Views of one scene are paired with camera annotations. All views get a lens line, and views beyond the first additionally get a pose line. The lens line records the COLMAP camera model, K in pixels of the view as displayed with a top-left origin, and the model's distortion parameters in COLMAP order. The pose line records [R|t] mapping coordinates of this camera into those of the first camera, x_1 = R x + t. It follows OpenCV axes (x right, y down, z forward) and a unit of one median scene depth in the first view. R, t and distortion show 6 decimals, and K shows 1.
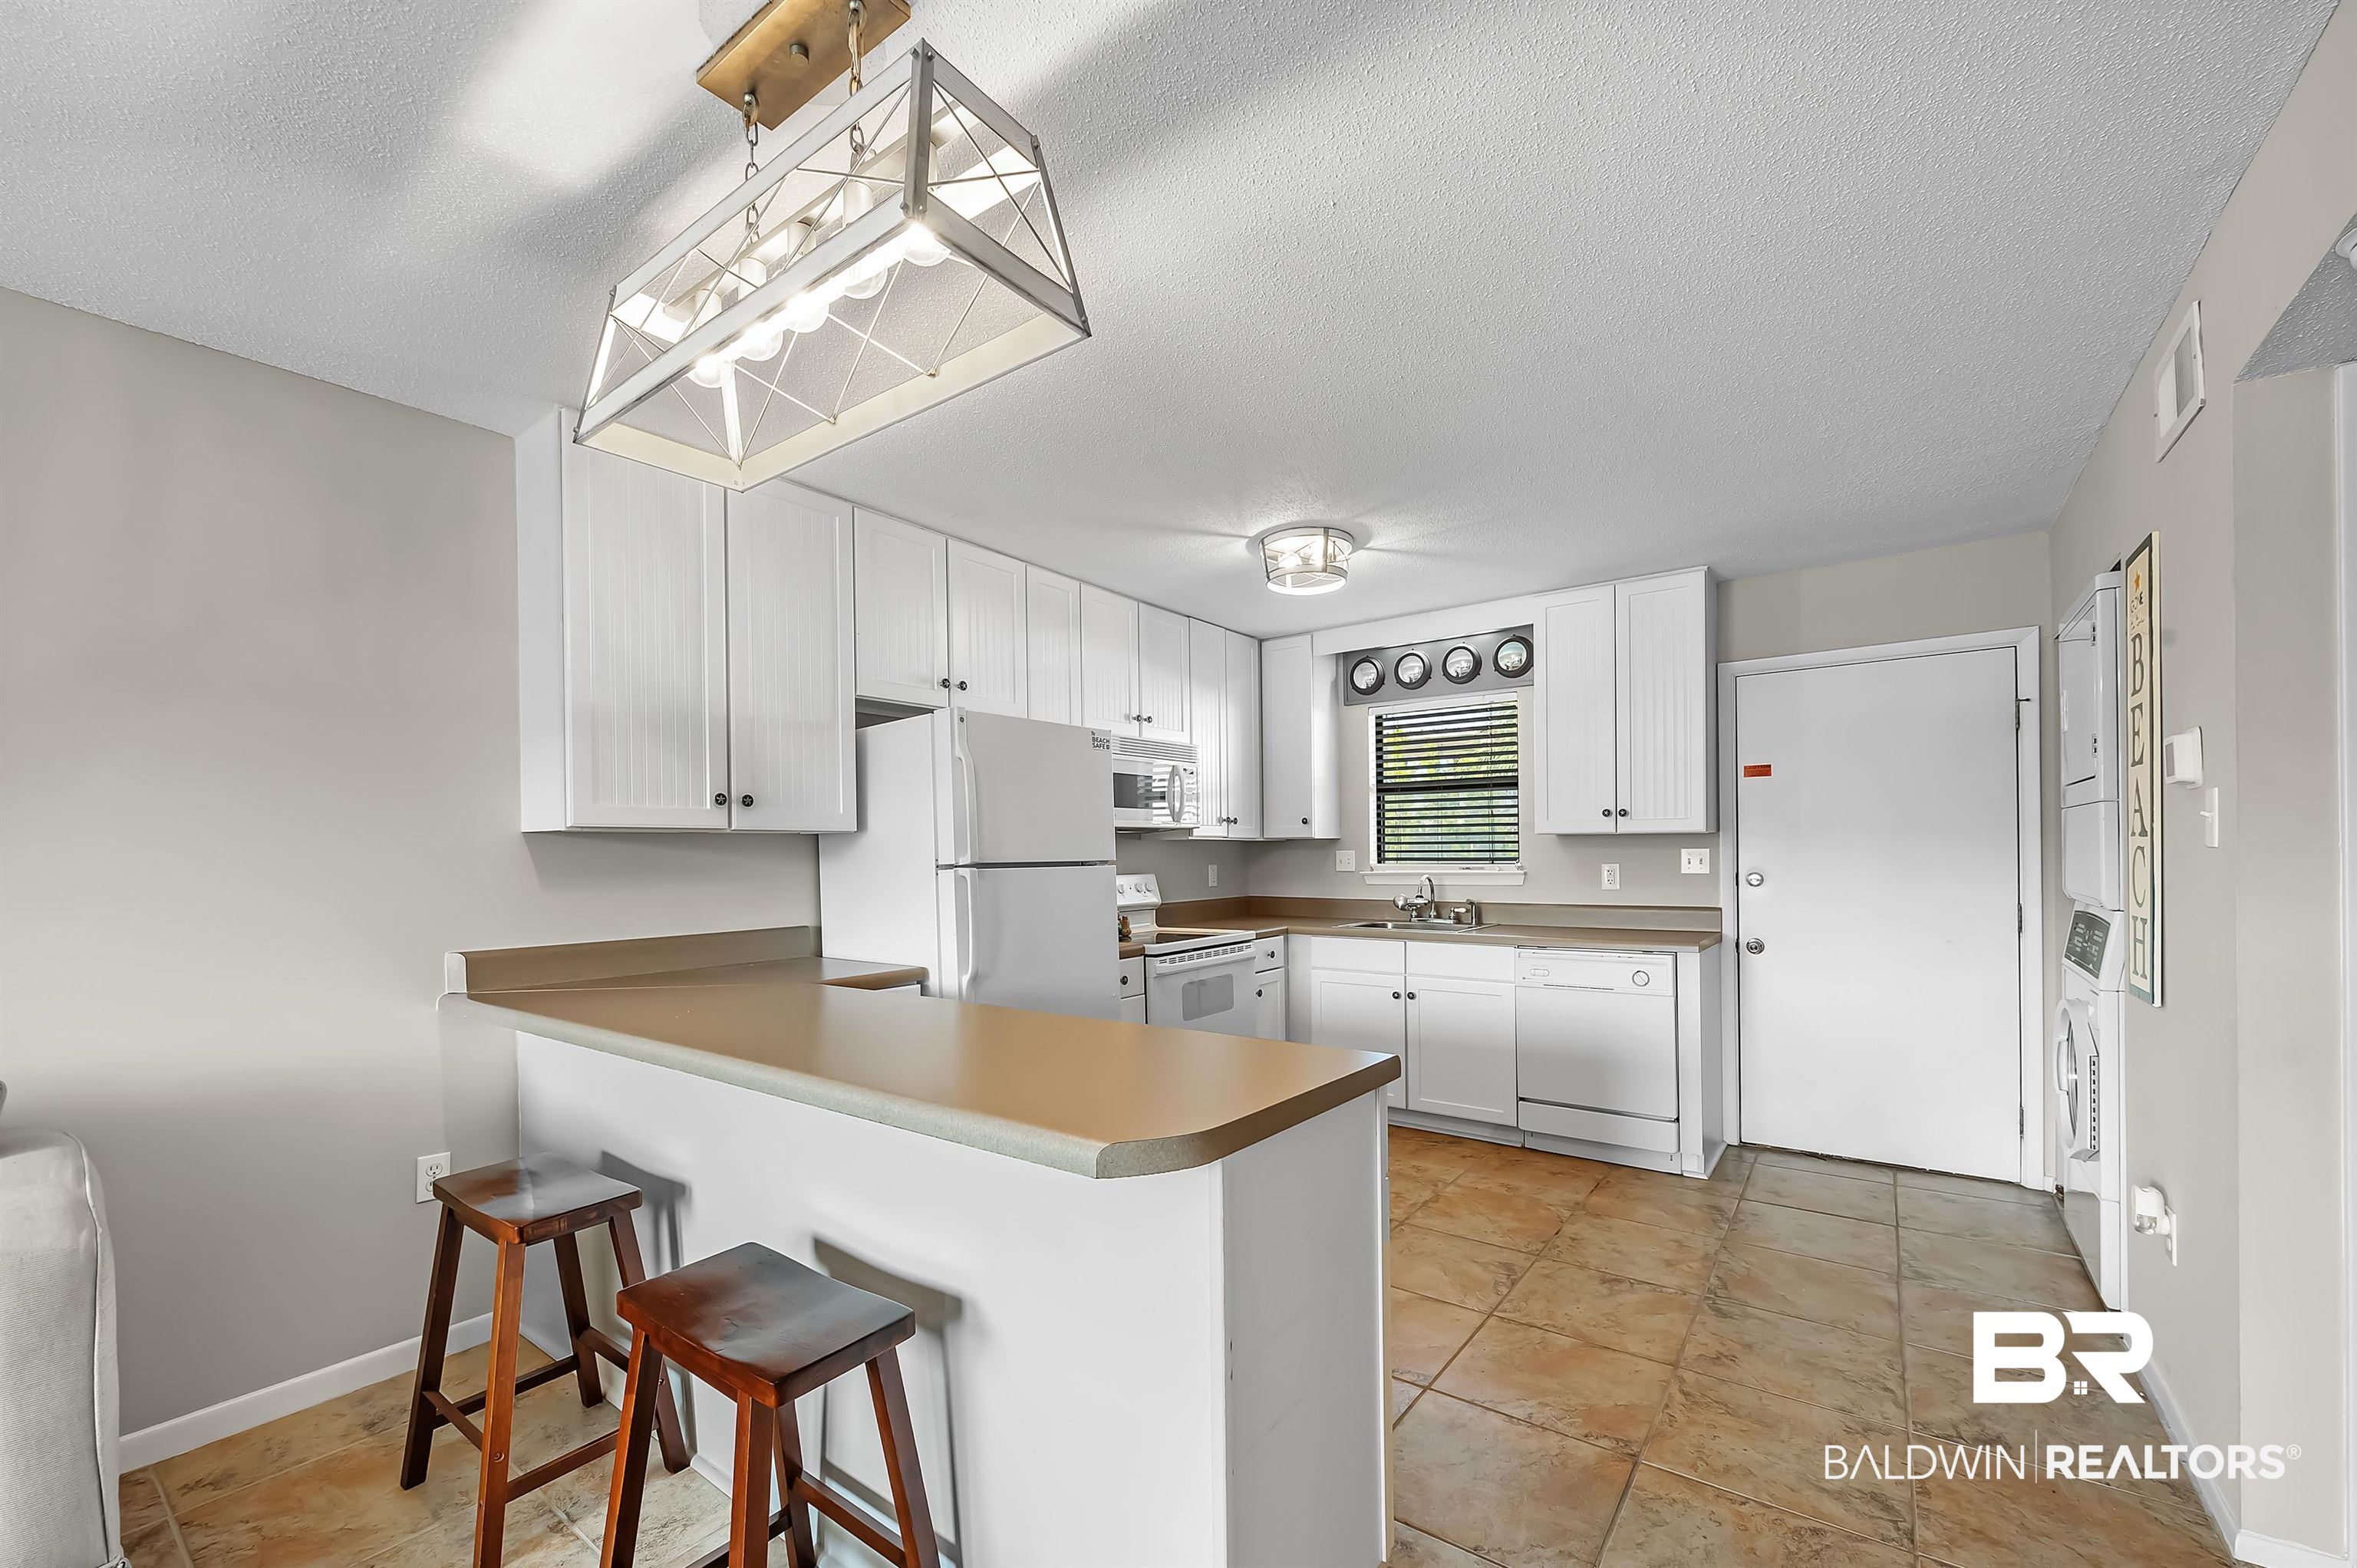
lens RADIAL K [[934.3, 0, 1185.7], [0, 934.3, 860.6], [0, 0, 1]] dist [-0.011530, -0.000305]
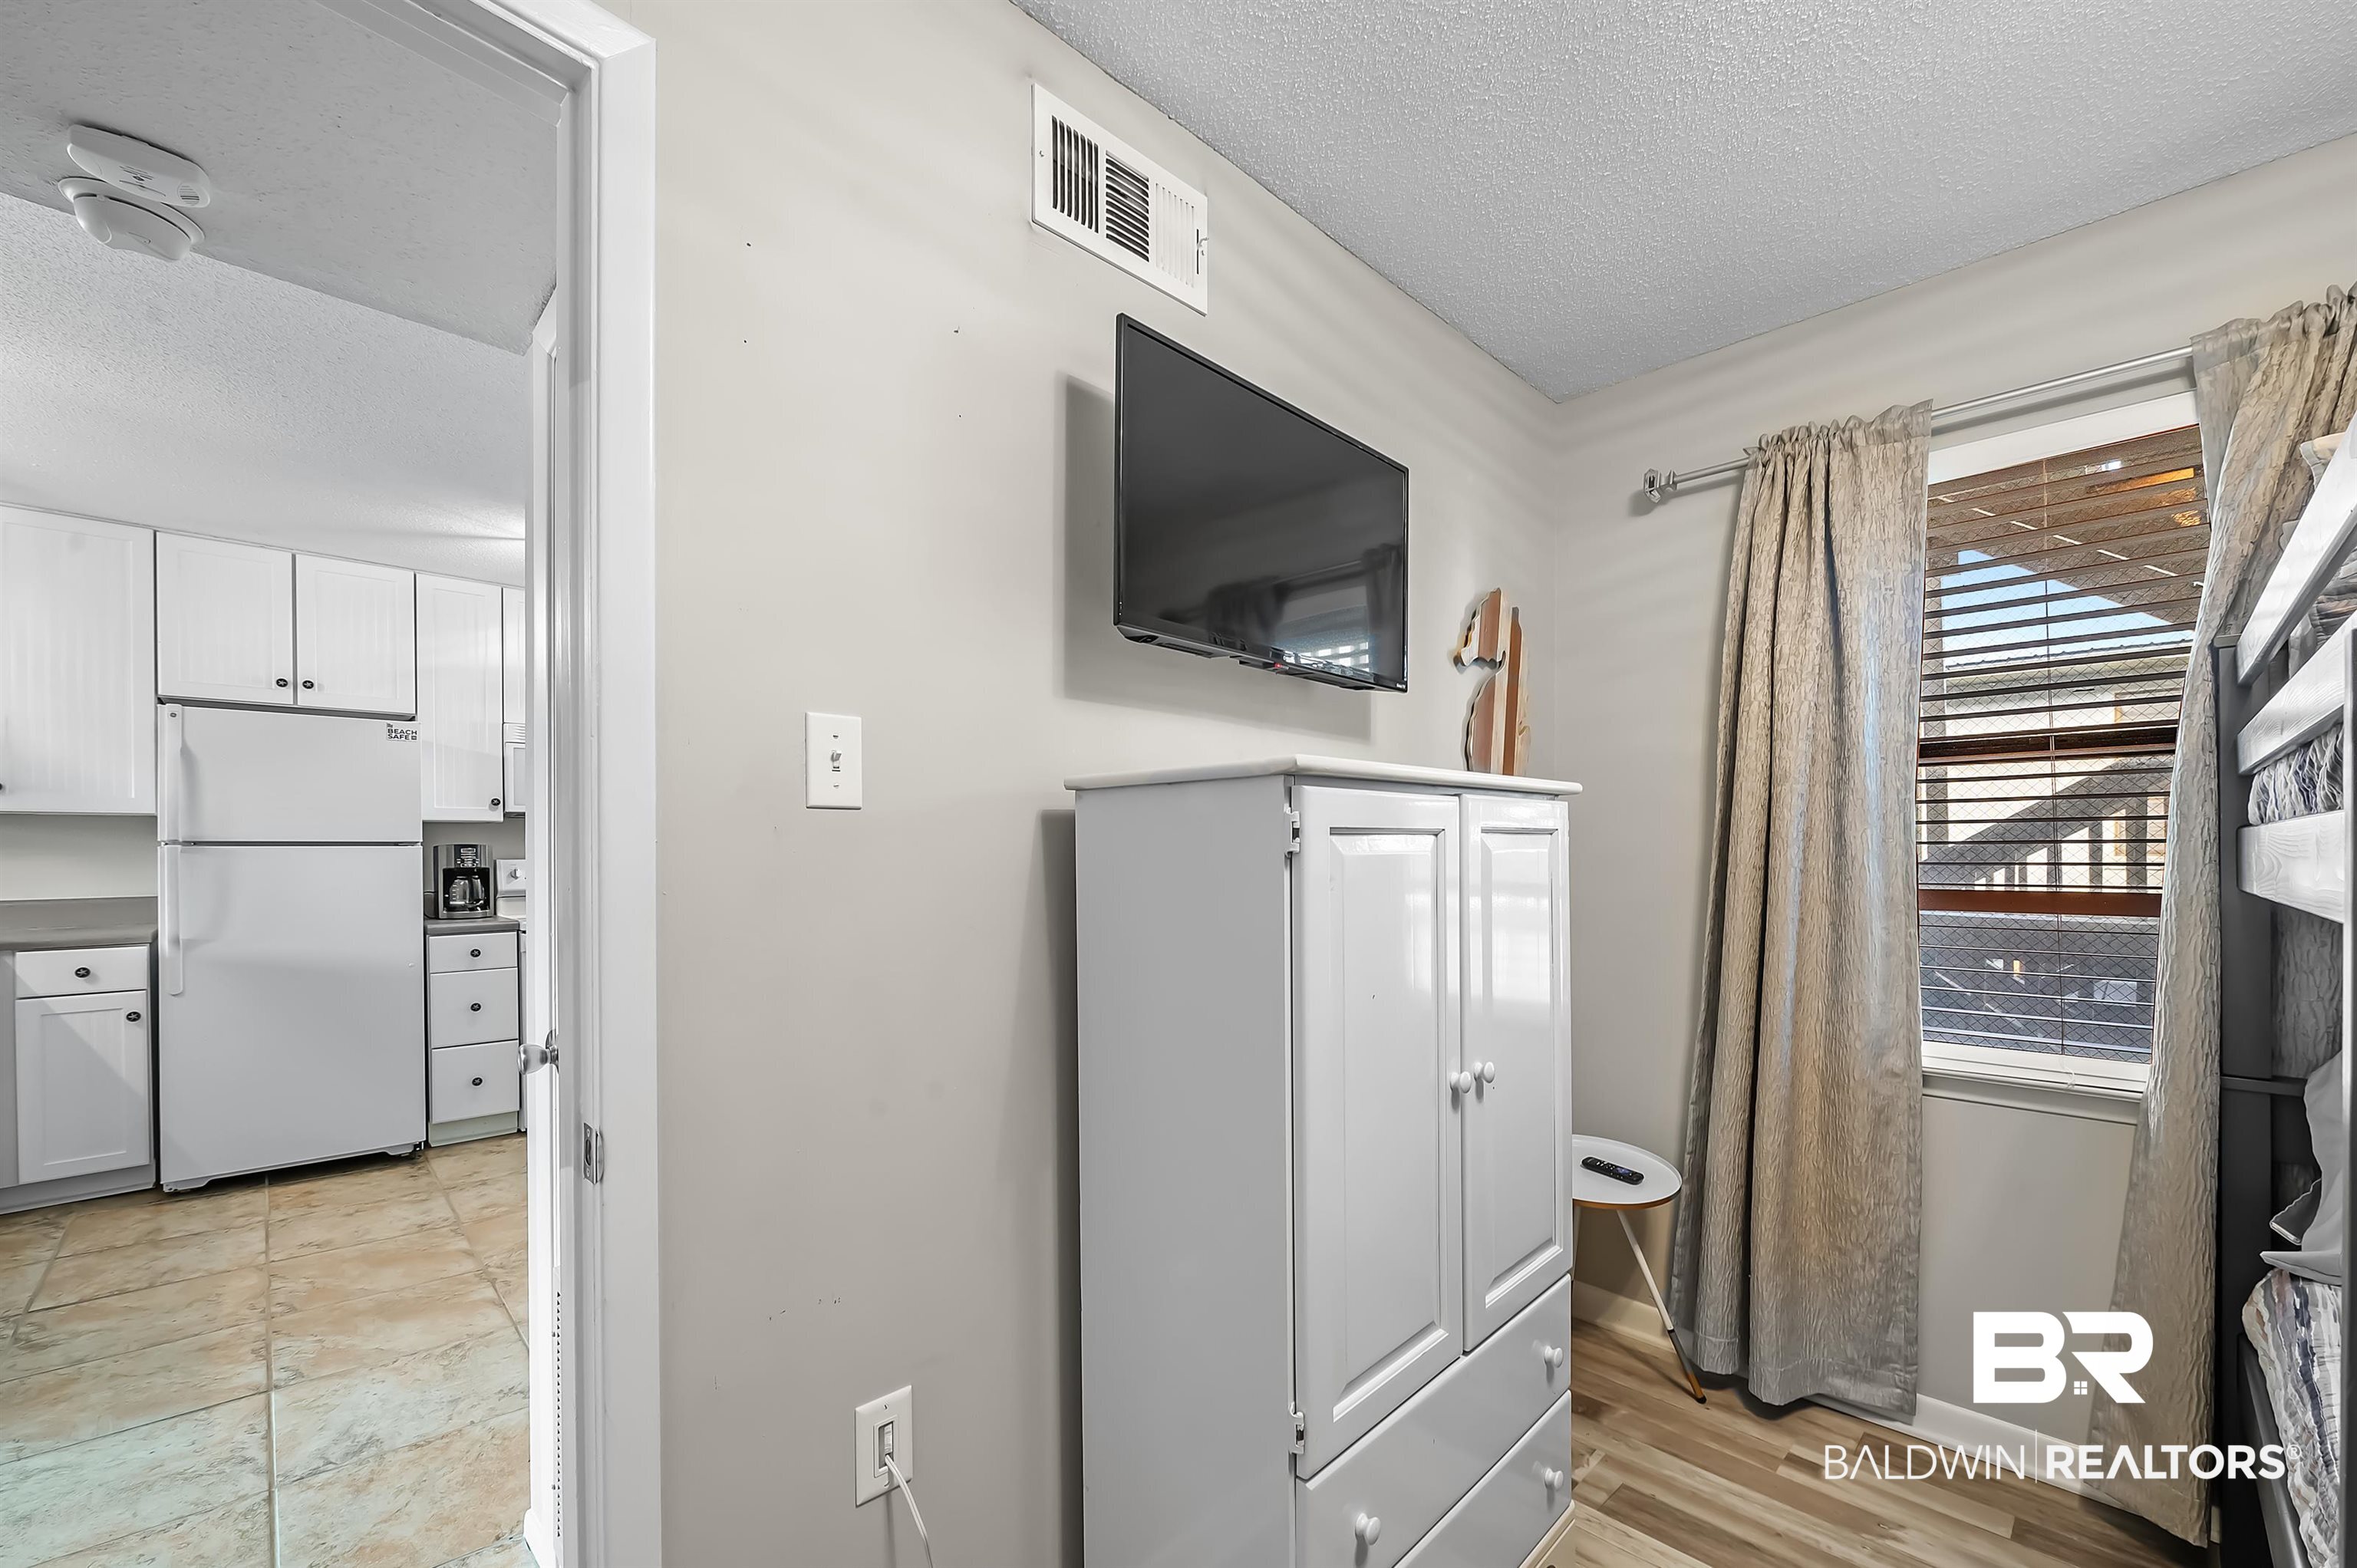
lens RADIAL K [[934.3, 0, 1180.3], [0, 934.3, 859.9], [0, 0, 1]] dist [-0.011530, -0.000305]
pose [[0.986420, 0.013322, -0.163704, 0.724339], [-0.012291, 0.999898, 0.007309, 0.001360], [0.163784, -0.005197, 0.986482, 0.052902]]
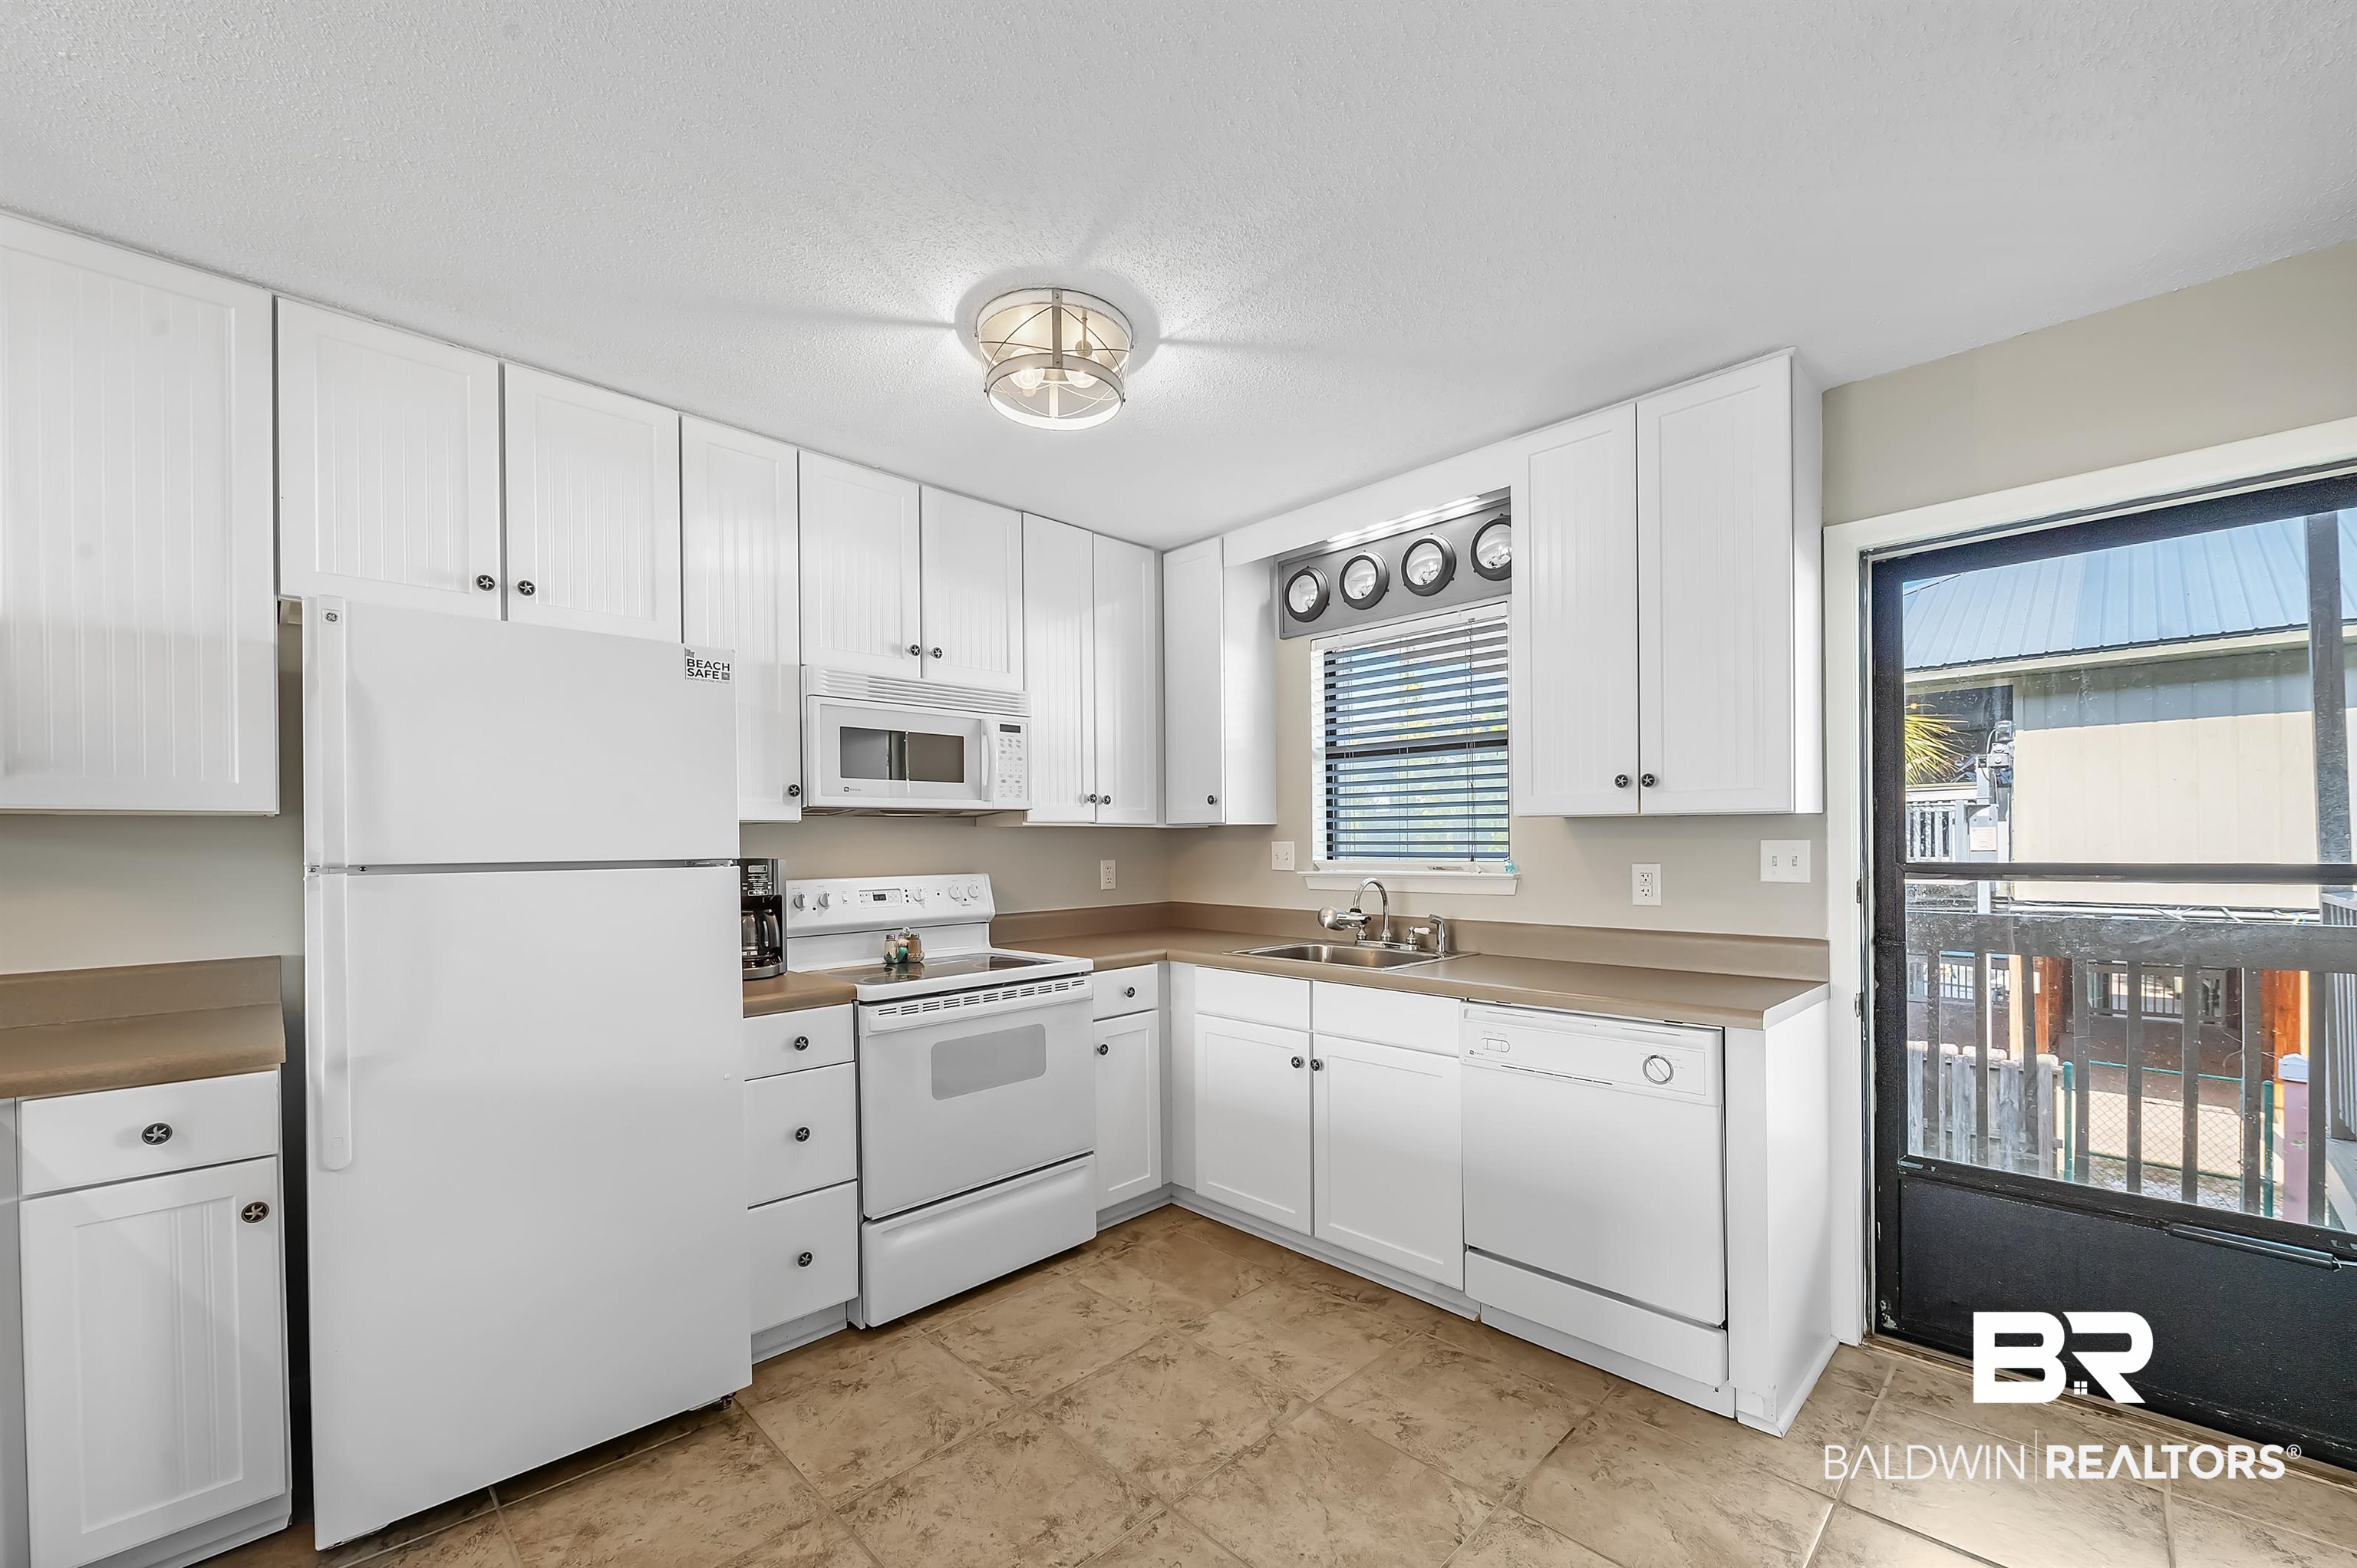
lens RADIAL K [[934.3, 0, 1184.0], [0, 934.3, 845.4], [0, 0, 1]] dist [-0.011530, -0.000305]
pose [[0.989060, 0.002792, -0.147485, 0.227870], [-0.003360, 0.999988, -0.003598, -0.005620], [0.147473, 0.004055, 0.989058, 0.315433]]
